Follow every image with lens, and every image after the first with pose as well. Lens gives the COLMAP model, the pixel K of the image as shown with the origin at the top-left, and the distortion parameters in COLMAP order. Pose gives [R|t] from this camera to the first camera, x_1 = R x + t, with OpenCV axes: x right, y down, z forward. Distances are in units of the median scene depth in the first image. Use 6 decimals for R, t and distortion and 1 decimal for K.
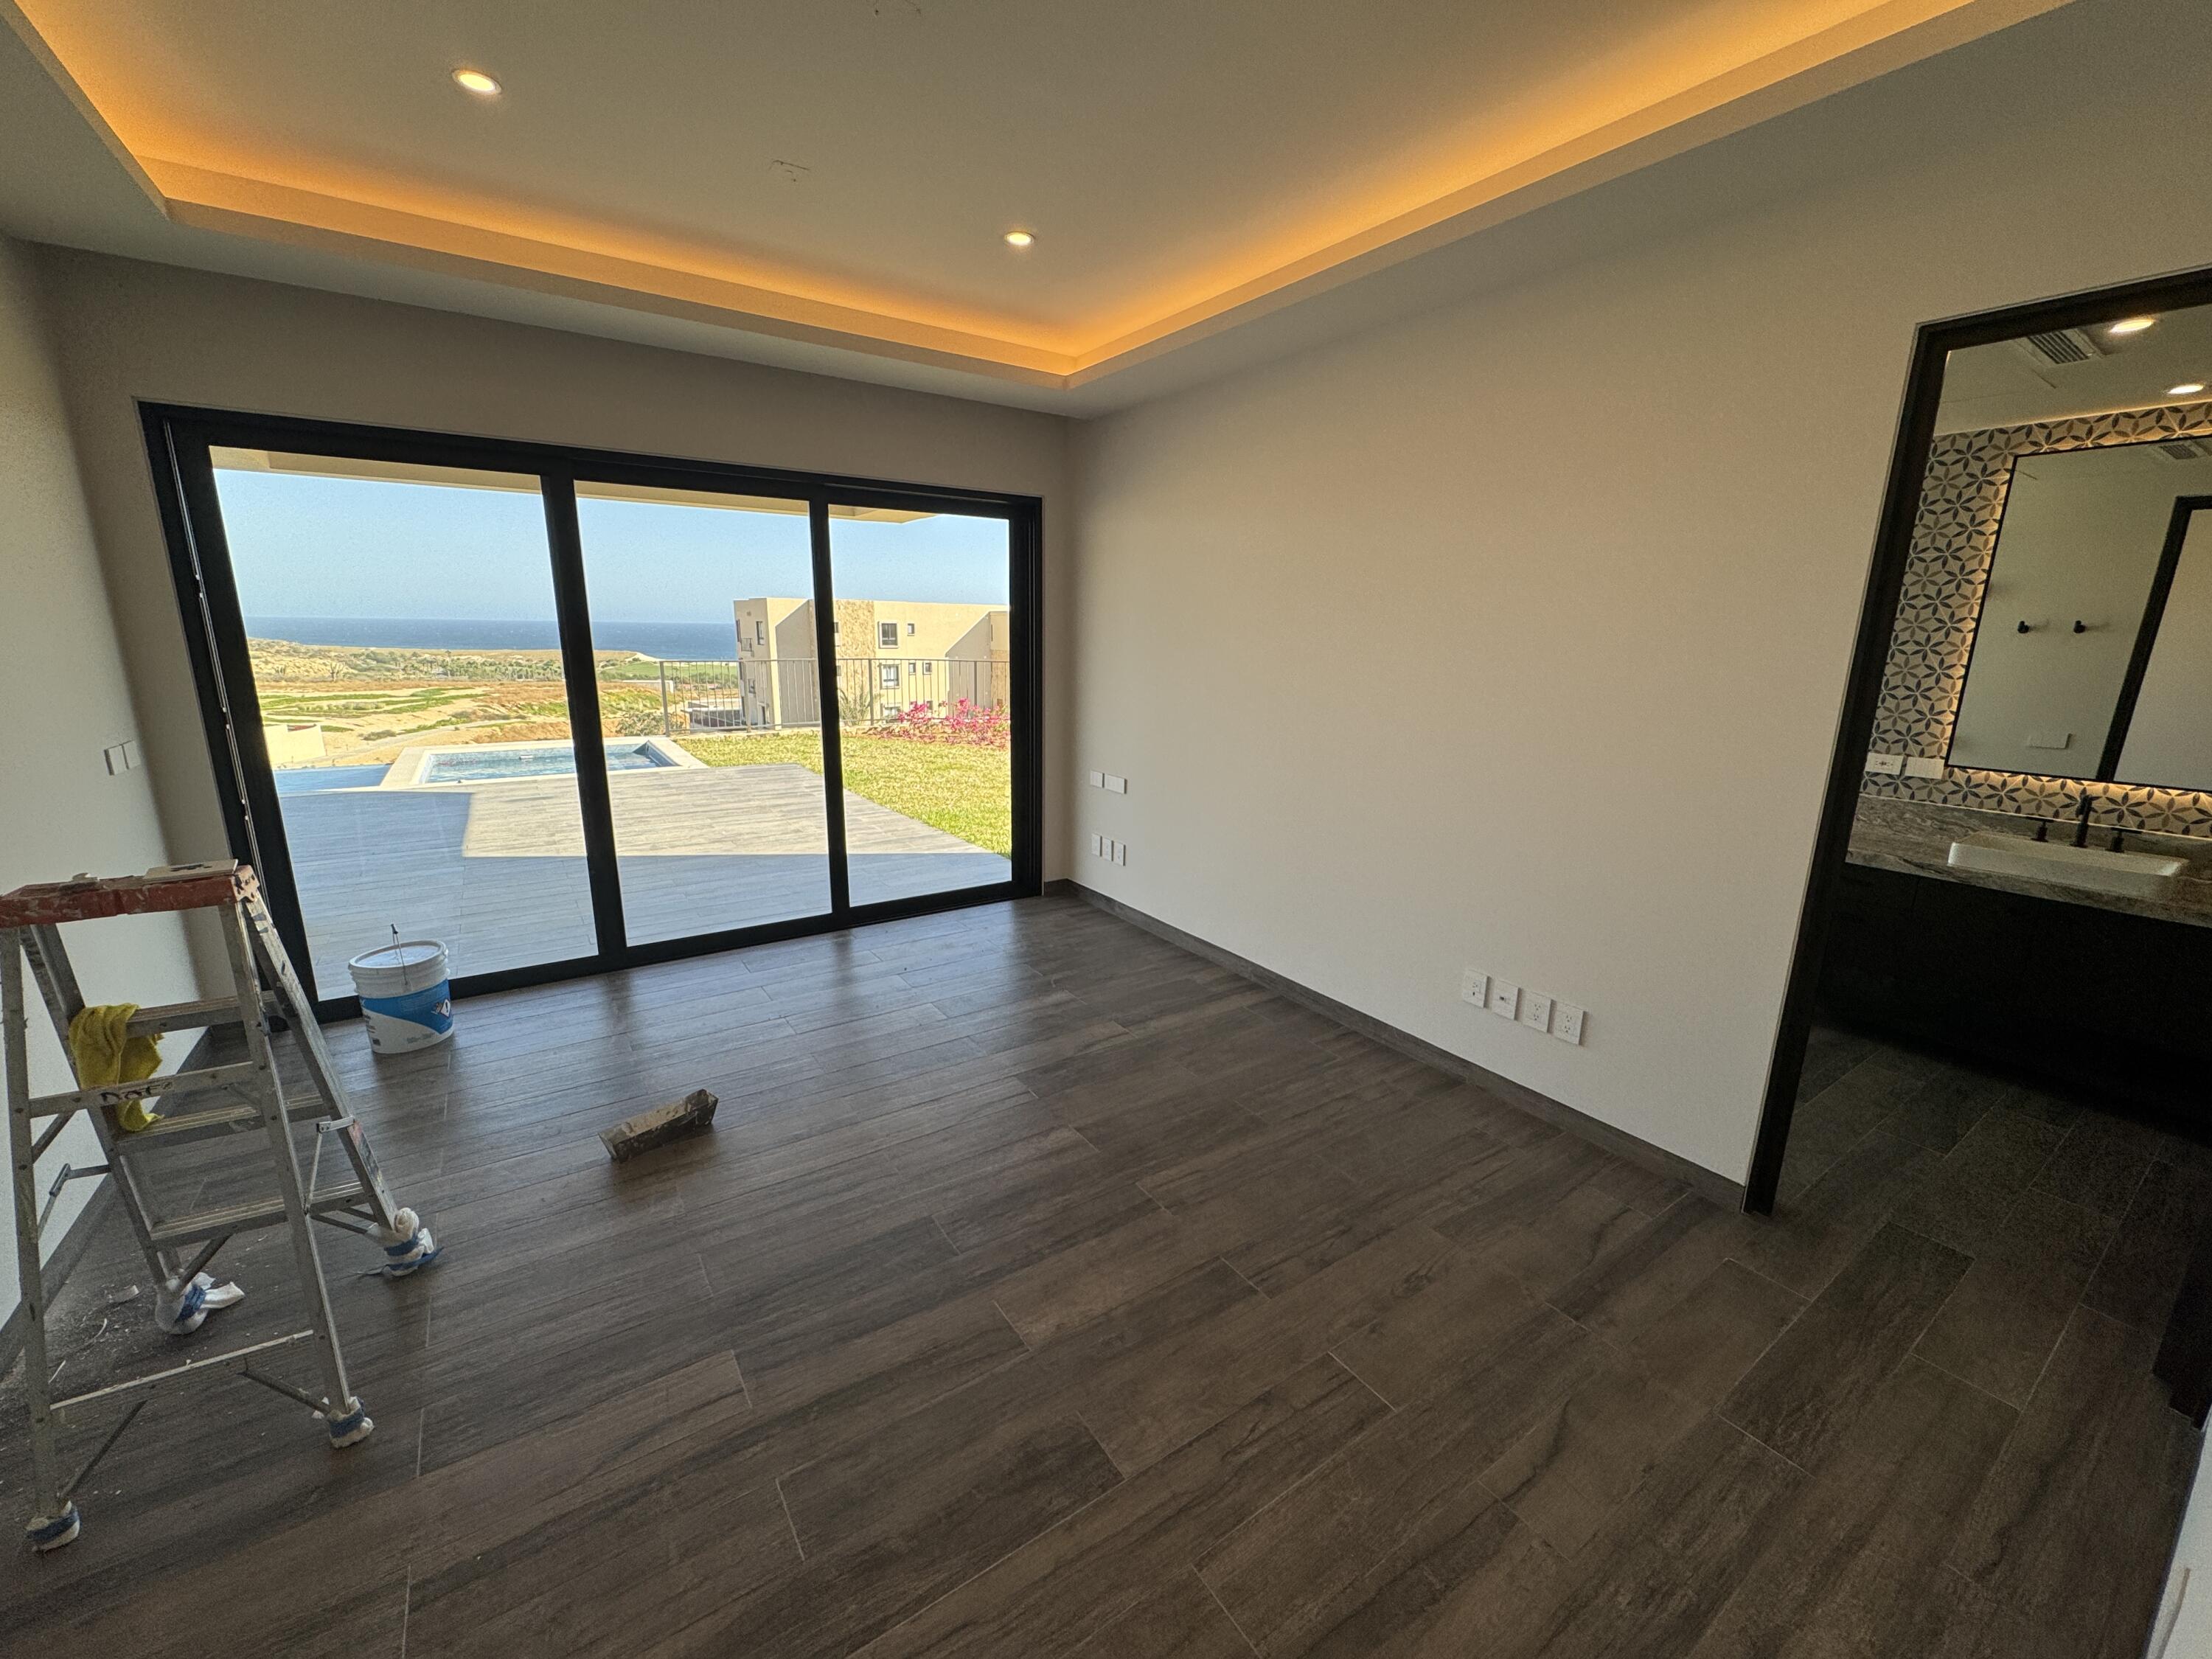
lens RADIAL K [[883.8, 0, 1110.8], [0, 883.8, 826.5], [0, 0, 1]] dist [-0.002887, 0.001337]
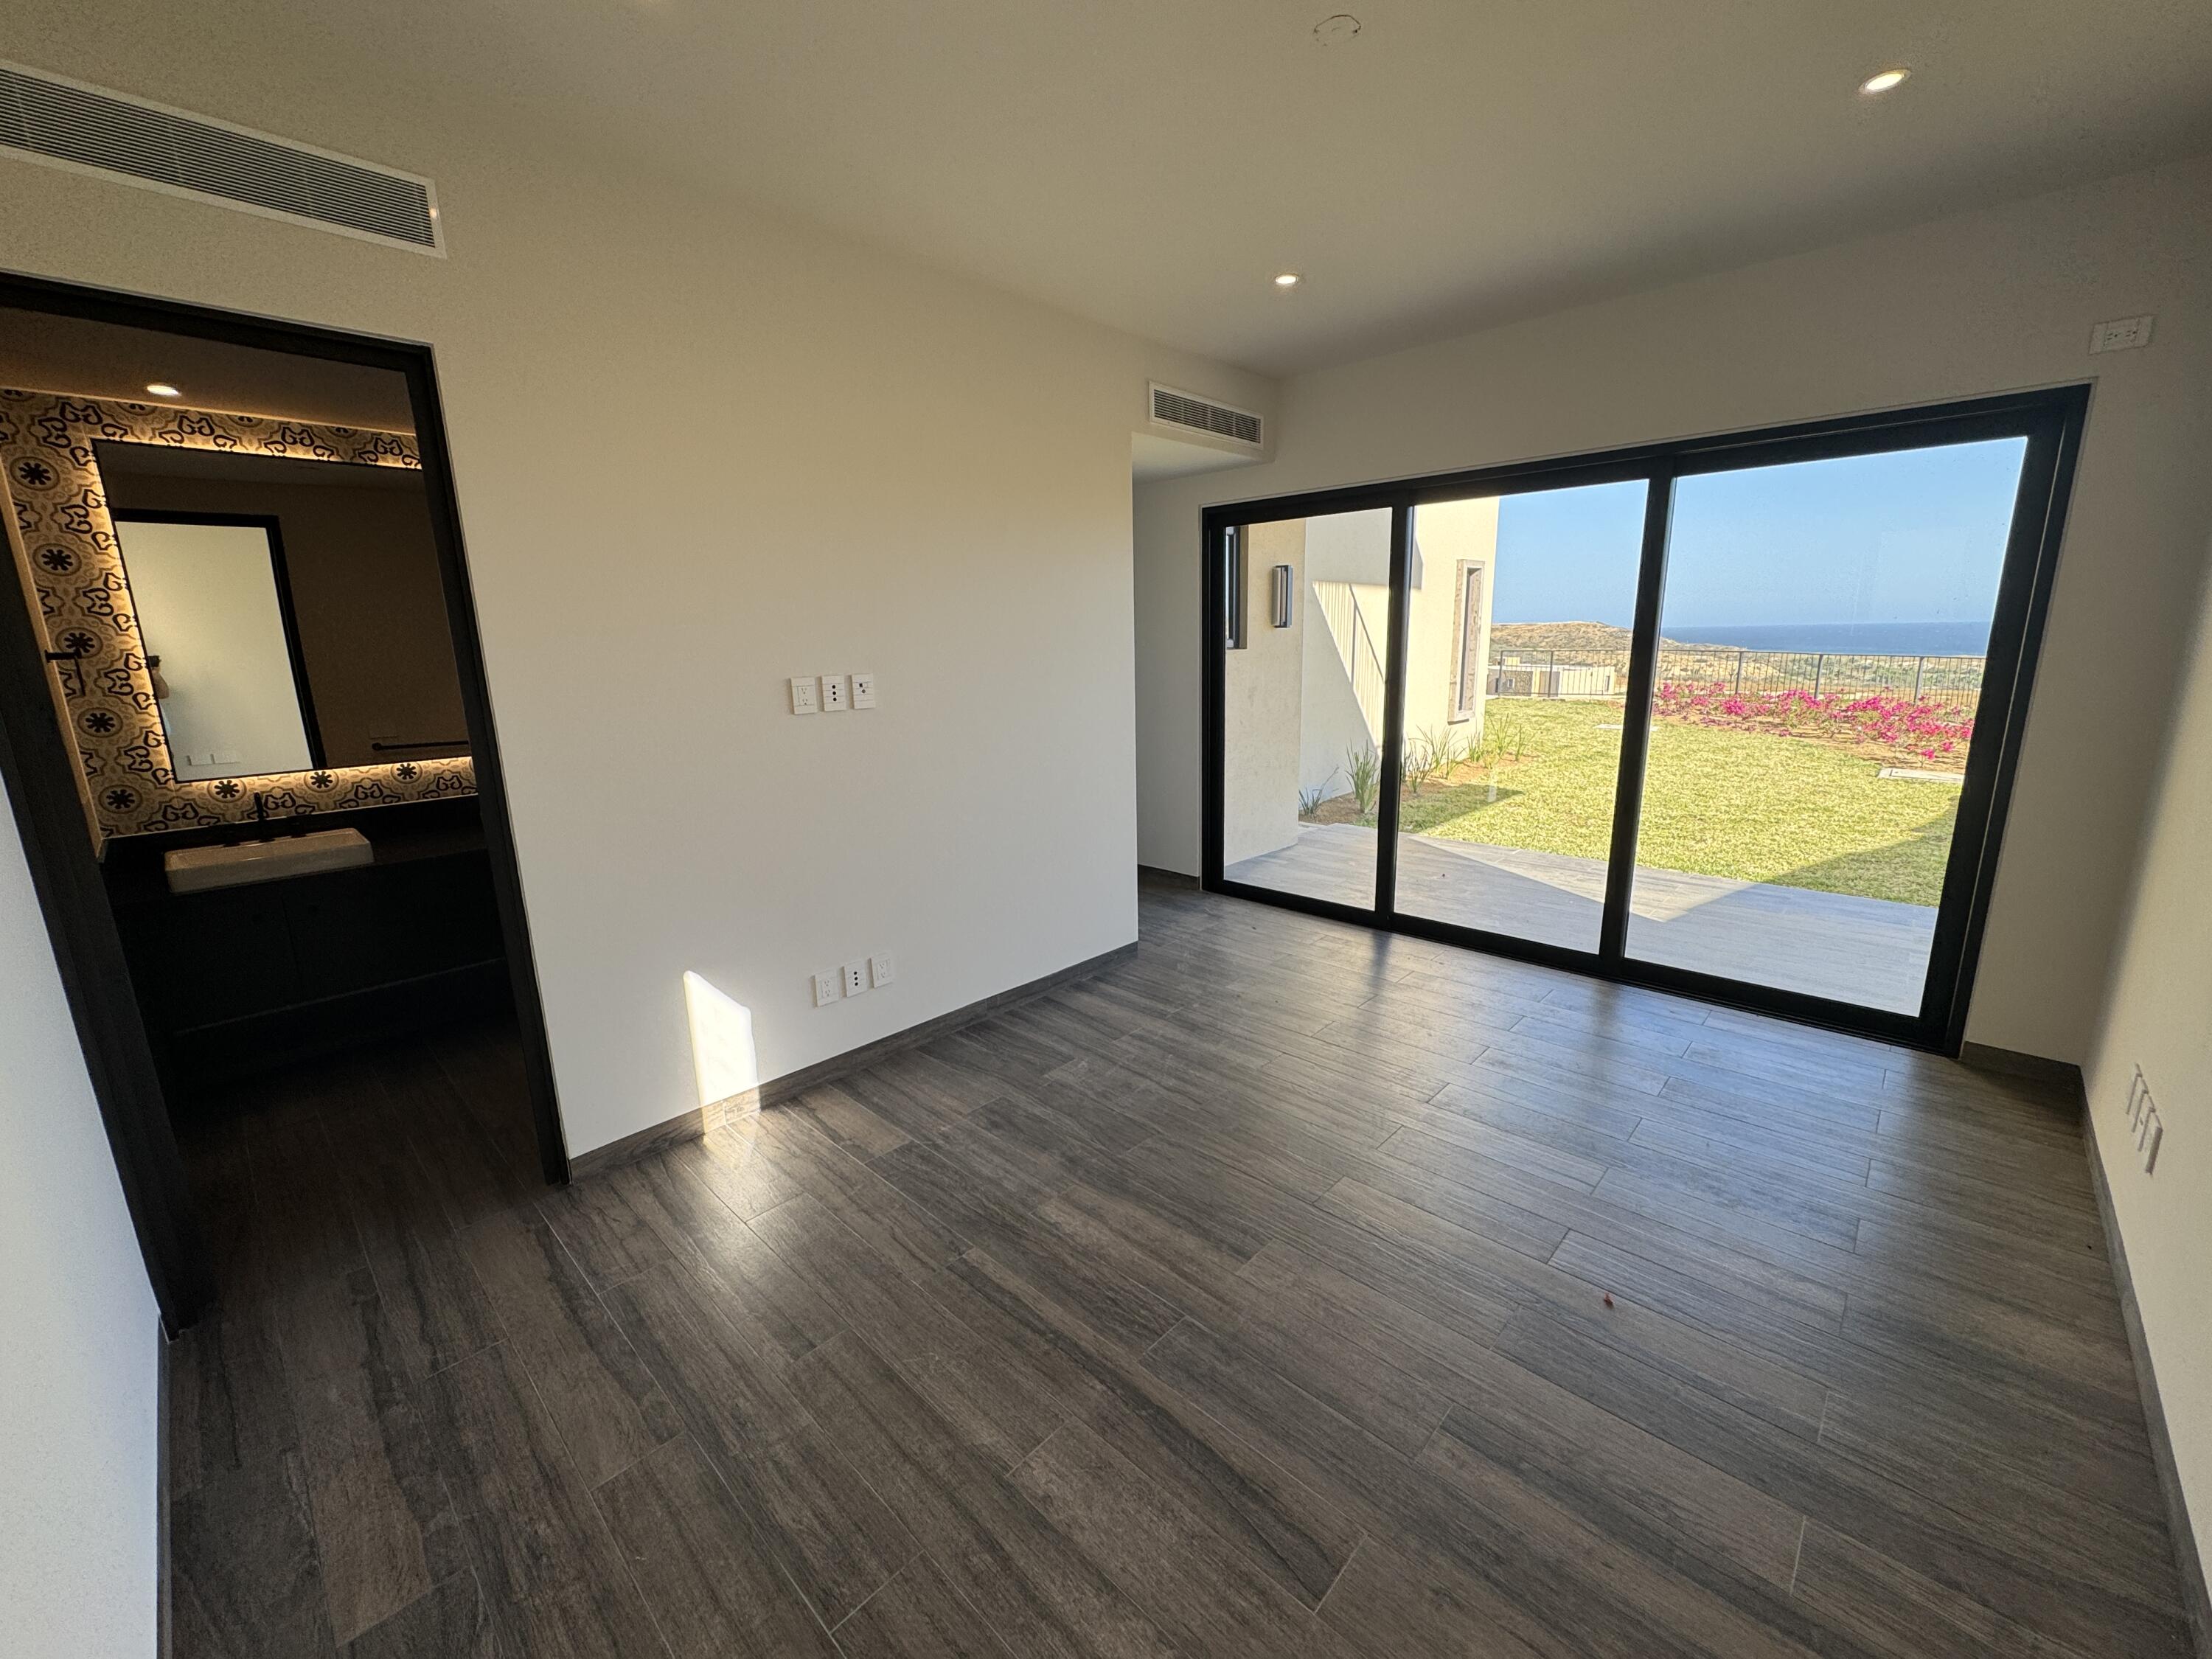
lens RADIAL K [[883.8, 0, 1099.7], [0, 883.8, 827.6], [0, 0, 1]] dist [-0.002887, 0.001337]
pose [[0.188556, 0.184310, -0.964612, 2.131727], [-0.189008, 0.970679, 0.148523, -0.308396], [0.963703, 0.154315, 0.217863, 1.738260]]
